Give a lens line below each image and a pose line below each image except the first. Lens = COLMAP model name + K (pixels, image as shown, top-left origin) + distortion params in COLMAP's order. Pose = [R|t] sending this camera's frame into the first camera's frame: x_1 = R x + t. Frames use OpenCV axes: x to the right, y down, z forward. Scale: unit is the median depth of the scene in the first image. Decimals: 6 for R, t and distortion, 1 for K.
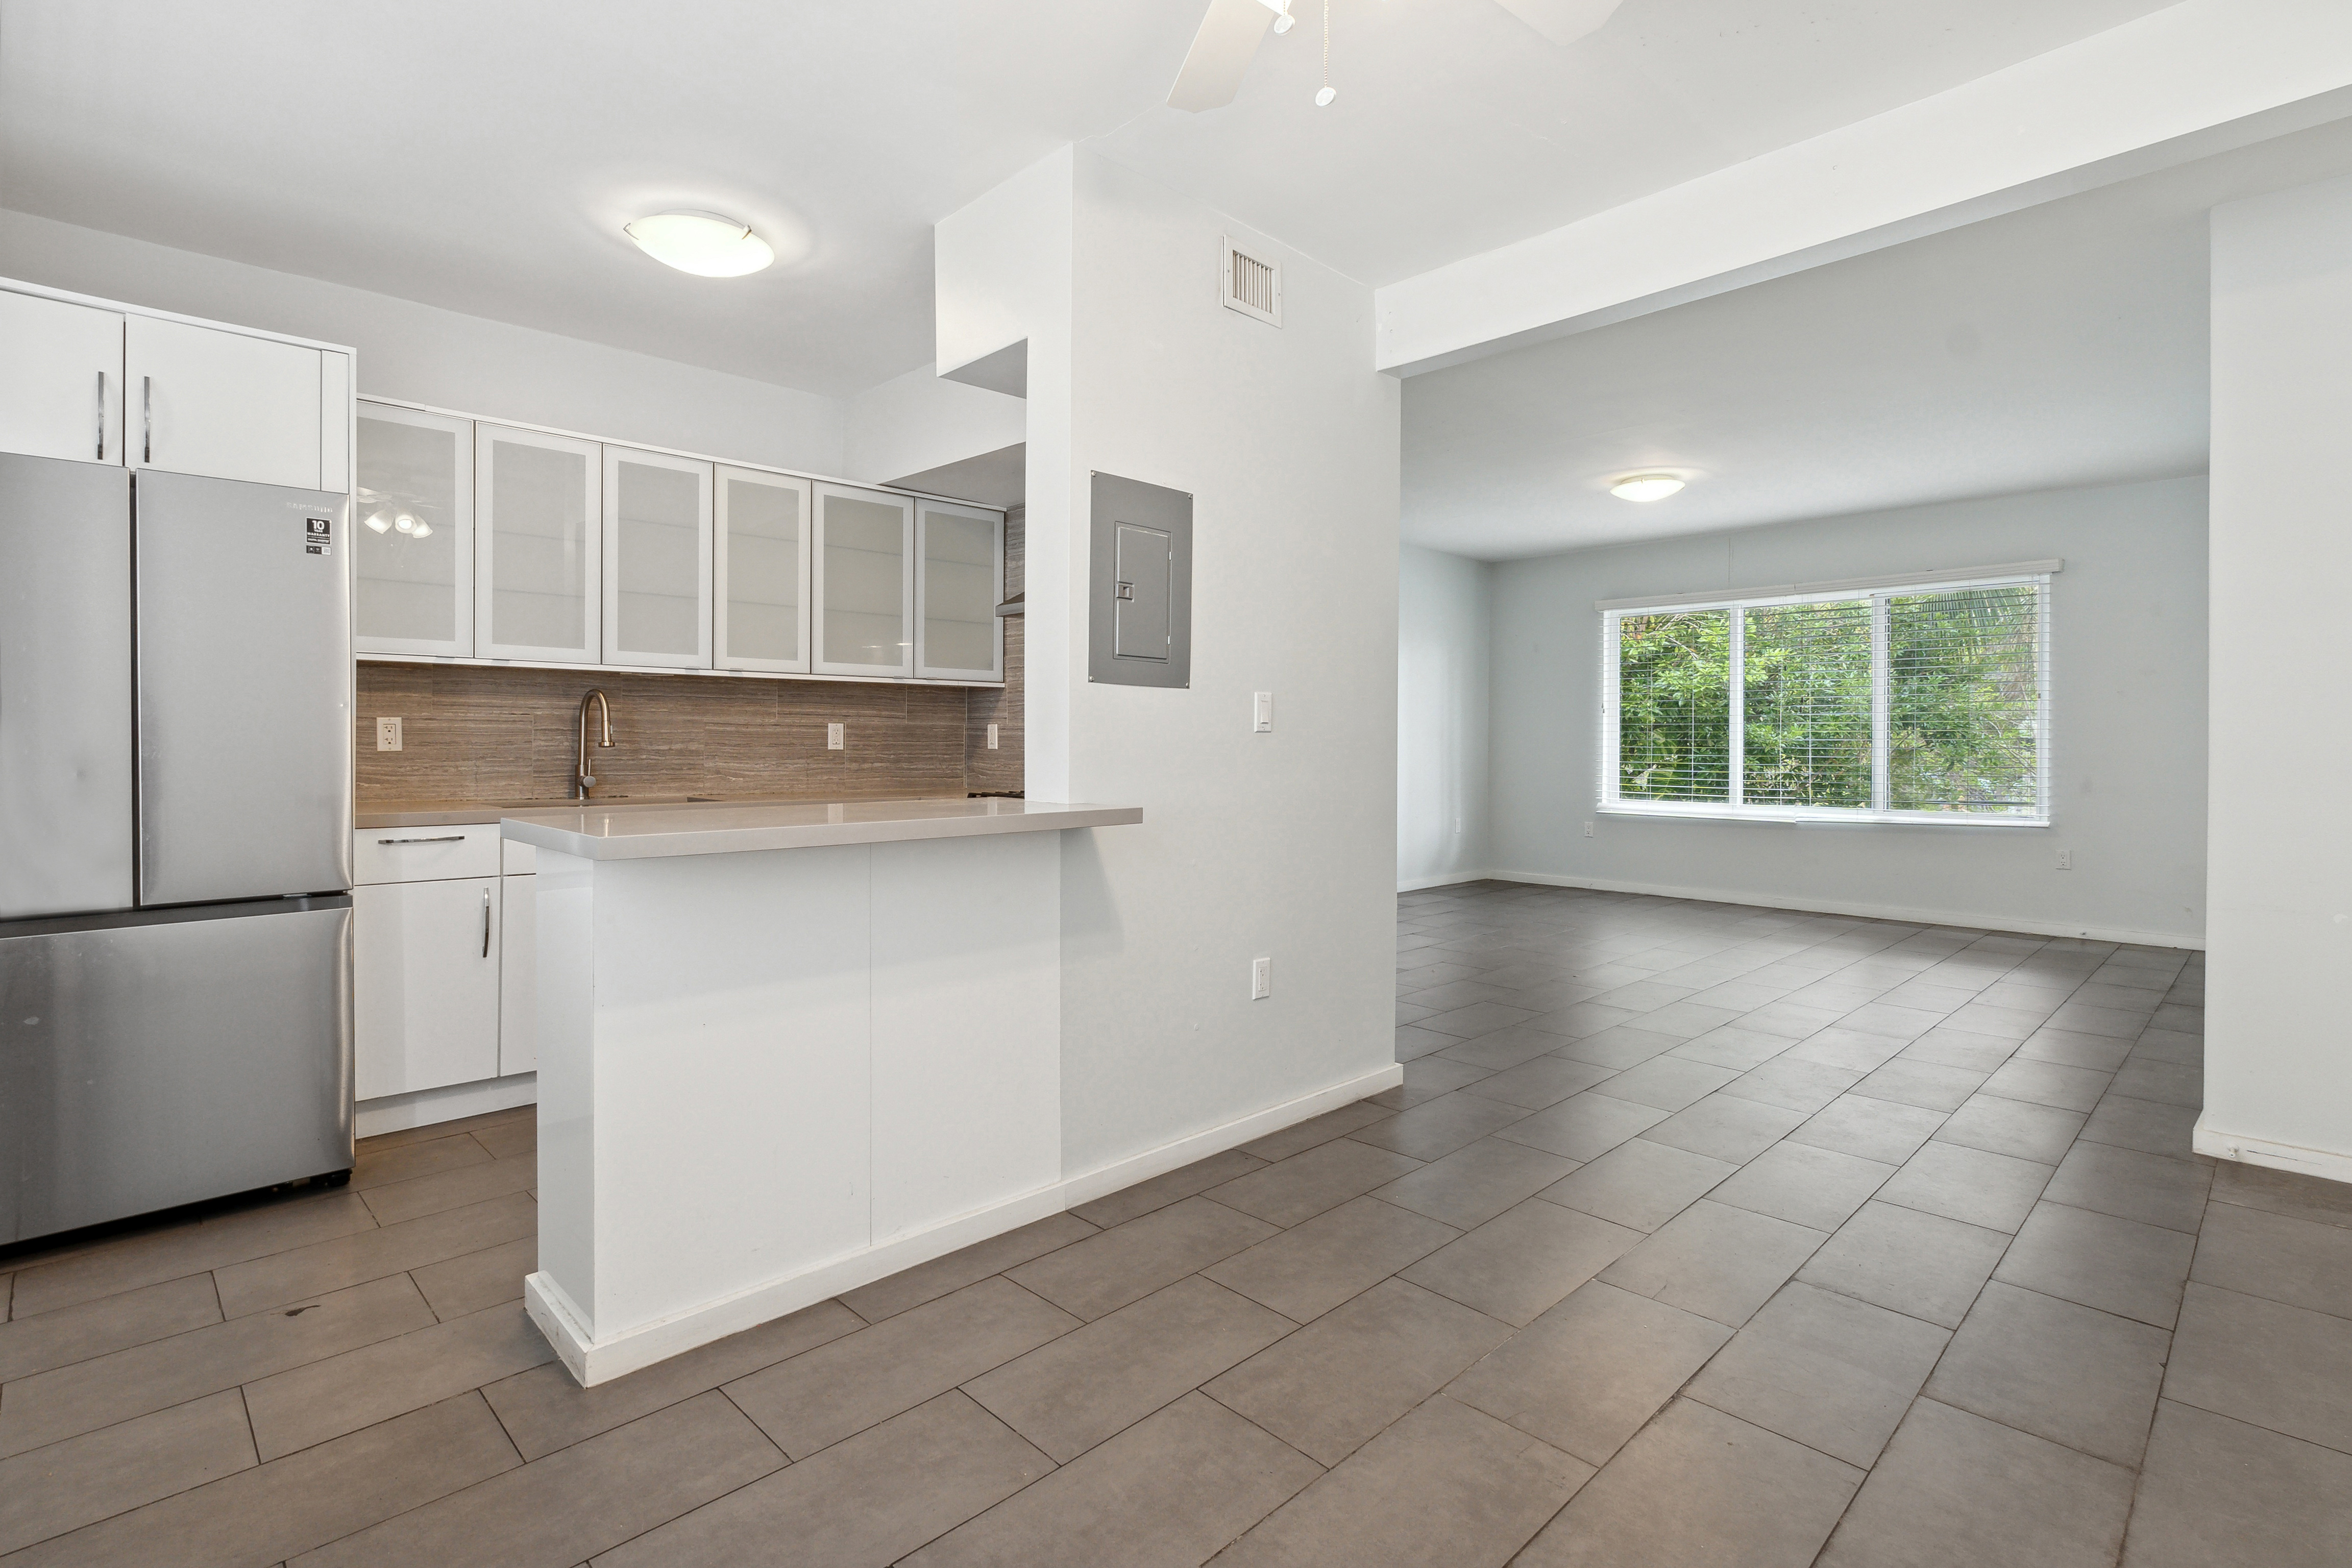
lens RADIAL K [[1128.5, 0, 1184.3], [0, 1128.5, 758.5], [0, 0, 1]] dist [0.006139, 0.000433]
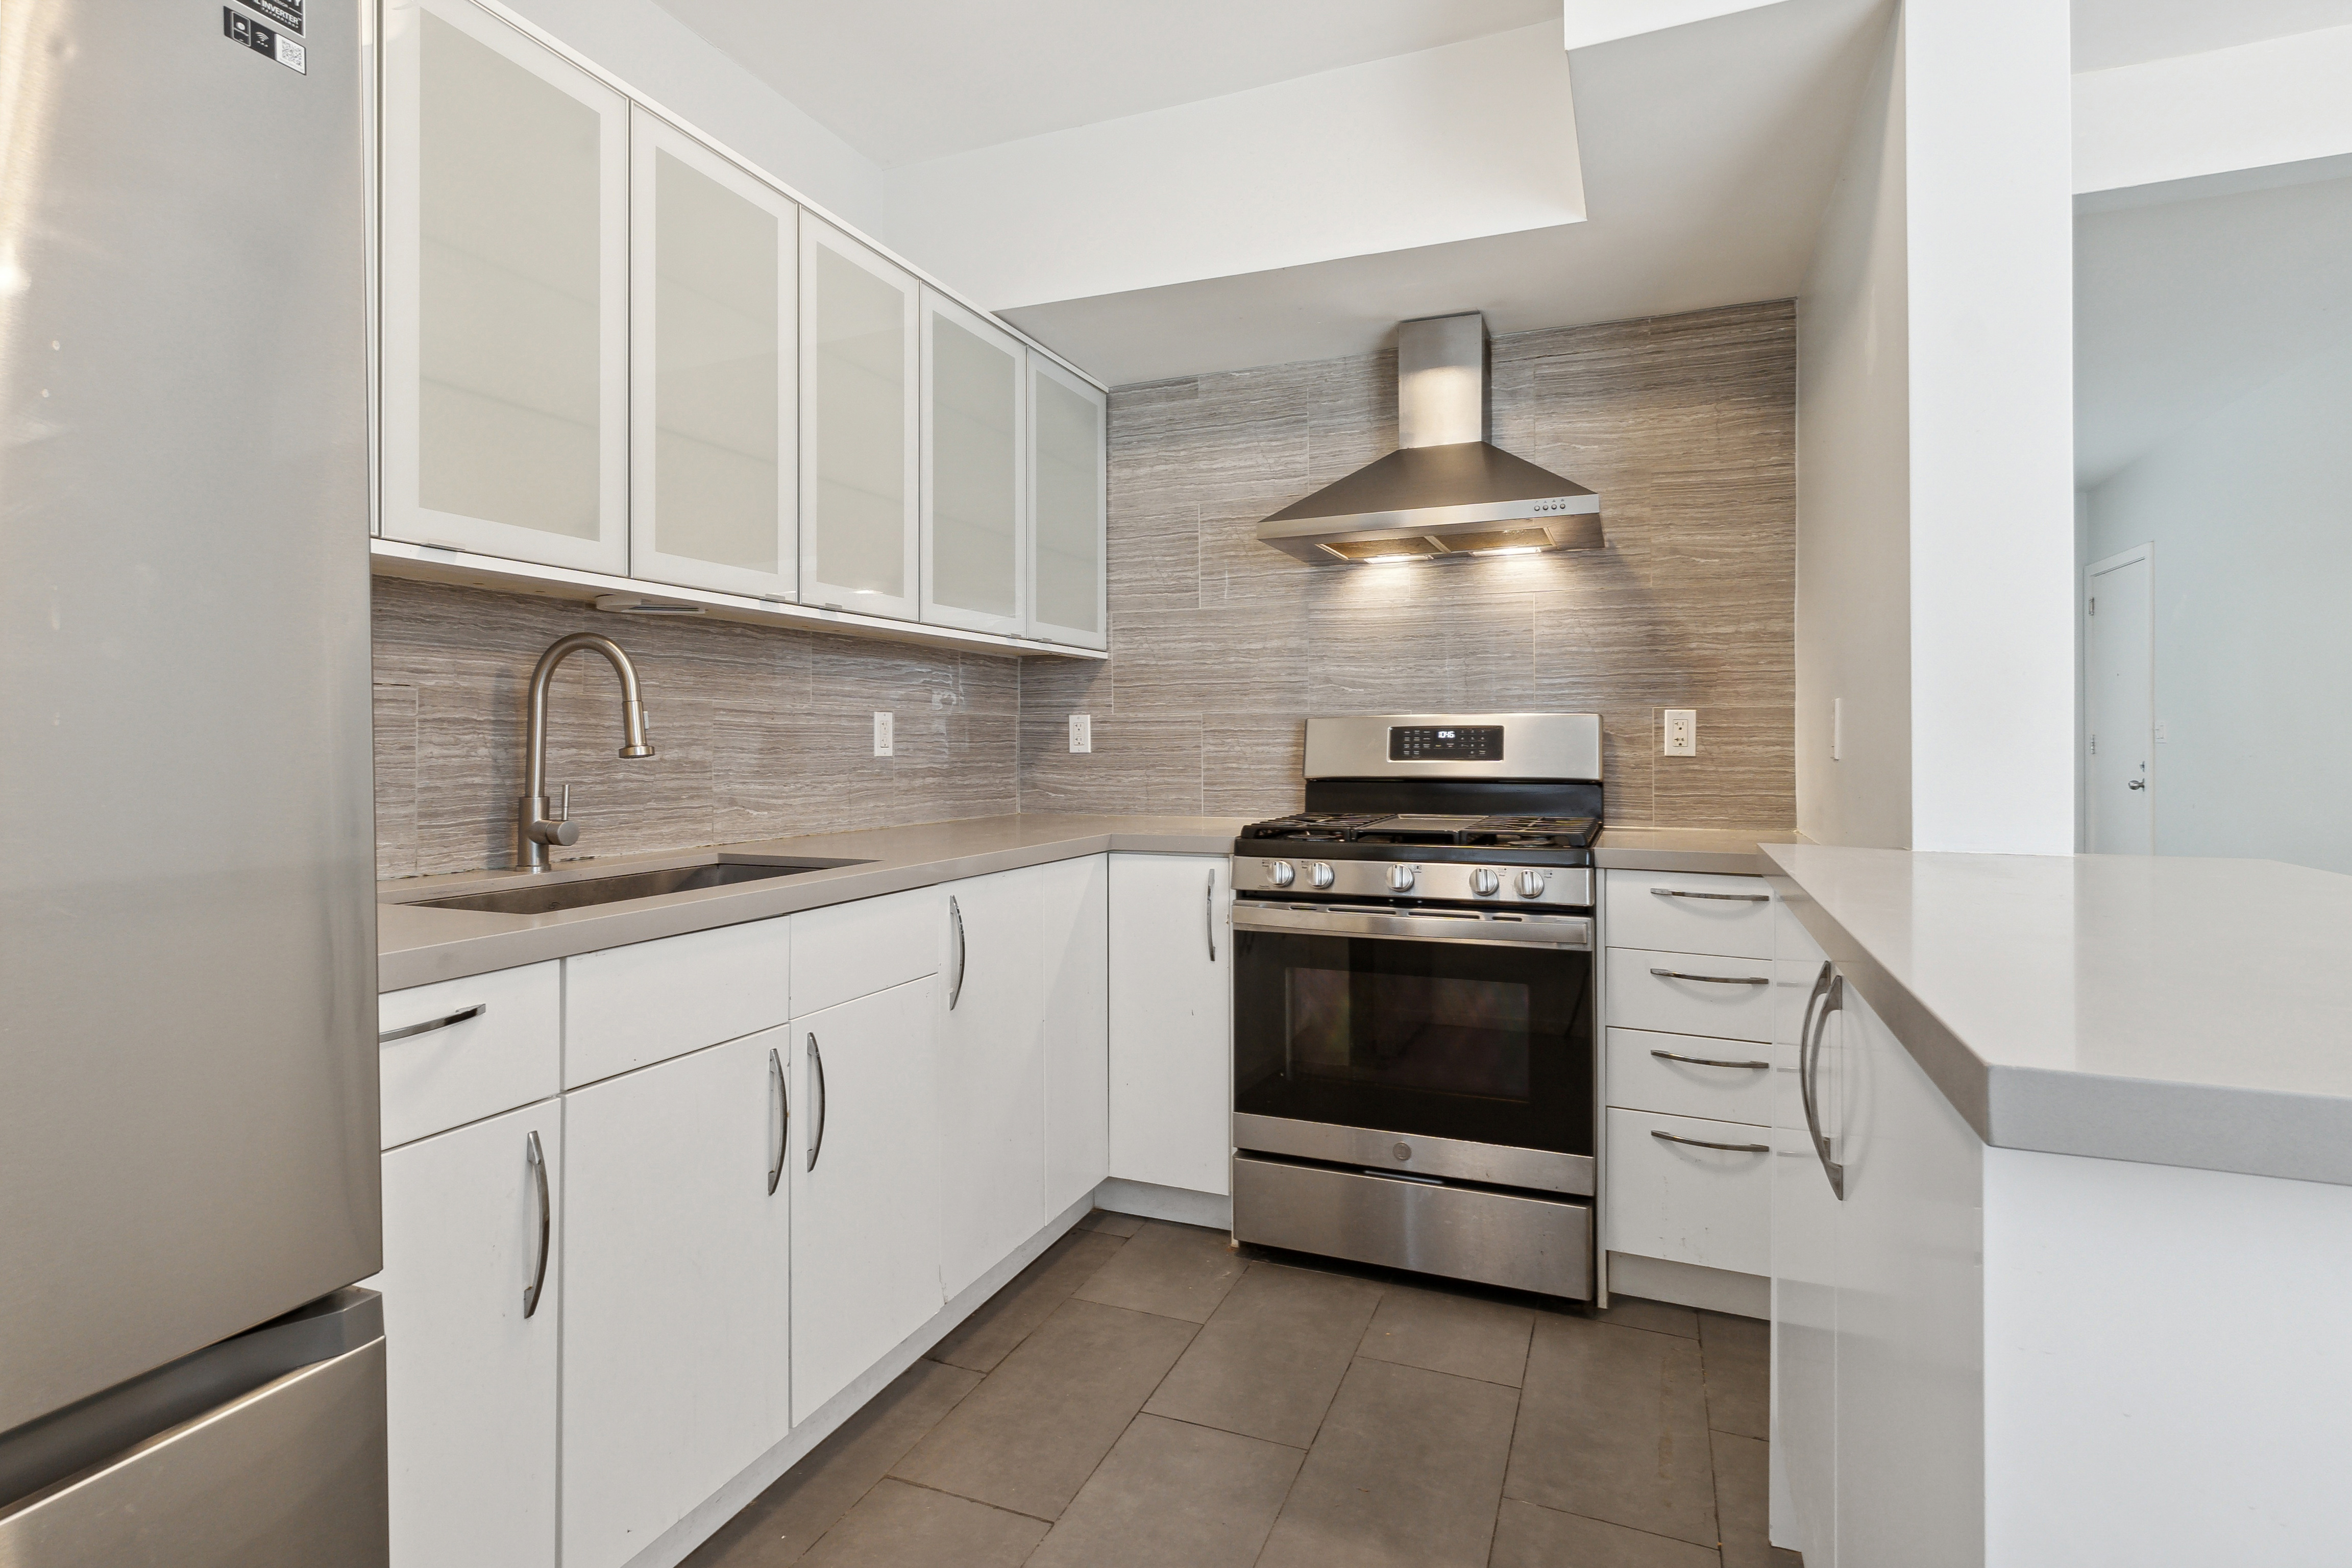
lens RADIAL K [[1128.5, 0, 1178.8], [0, 1128.5, 746.1], [0, 0, 1]] dist [0.006139, 0.000433]
pose [[0.918868, -0.008830, 0.394467, -0.256502], [0.012523, 0.999899, -0.006788, -0.004753], [-0.394367, 0.011177, 0.918885, 0.254891]]
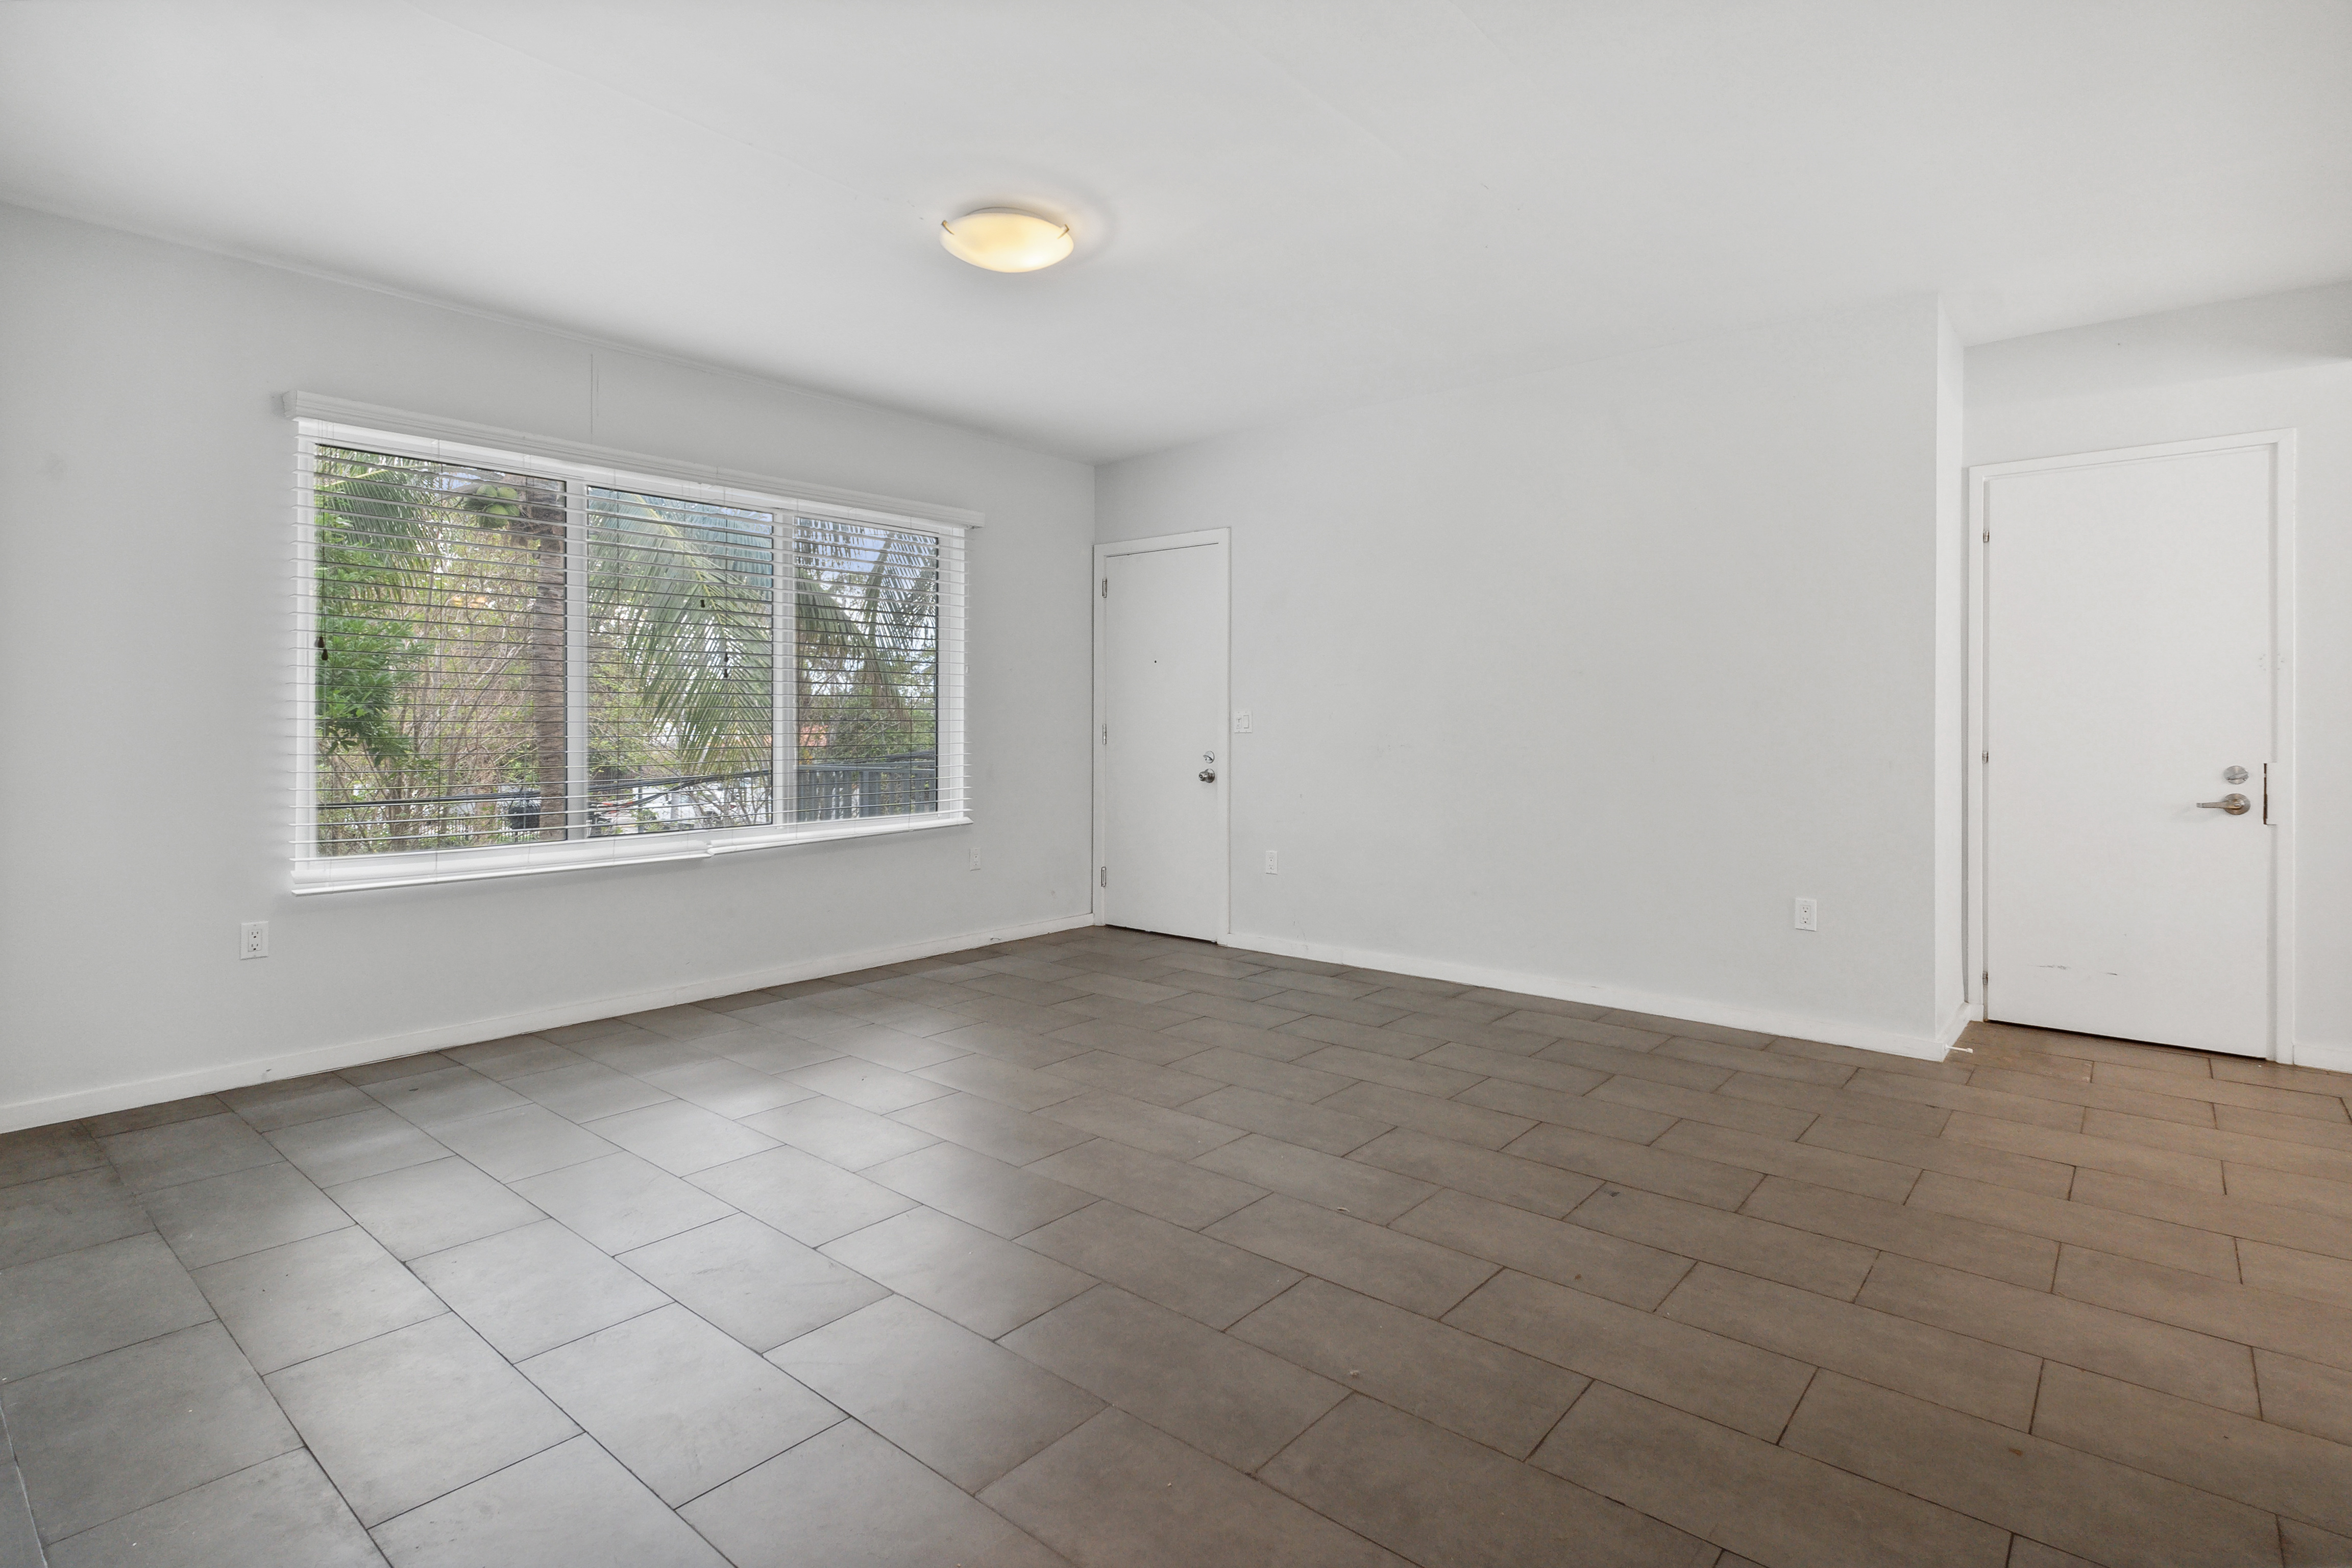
lens RADIAL K [[1128.5, 0, 1201.6], [0, 1128.5, 741.9], [0, 0, 1]] dist [0.006139, 0.000433]
pose [[-0.096327, -0.016188, 0.995218, -0.090535], [0.014111, 0.999745, 0.017628, -0.012358], [-0.995250, 0.015742, -0.096074, 0.799566]]
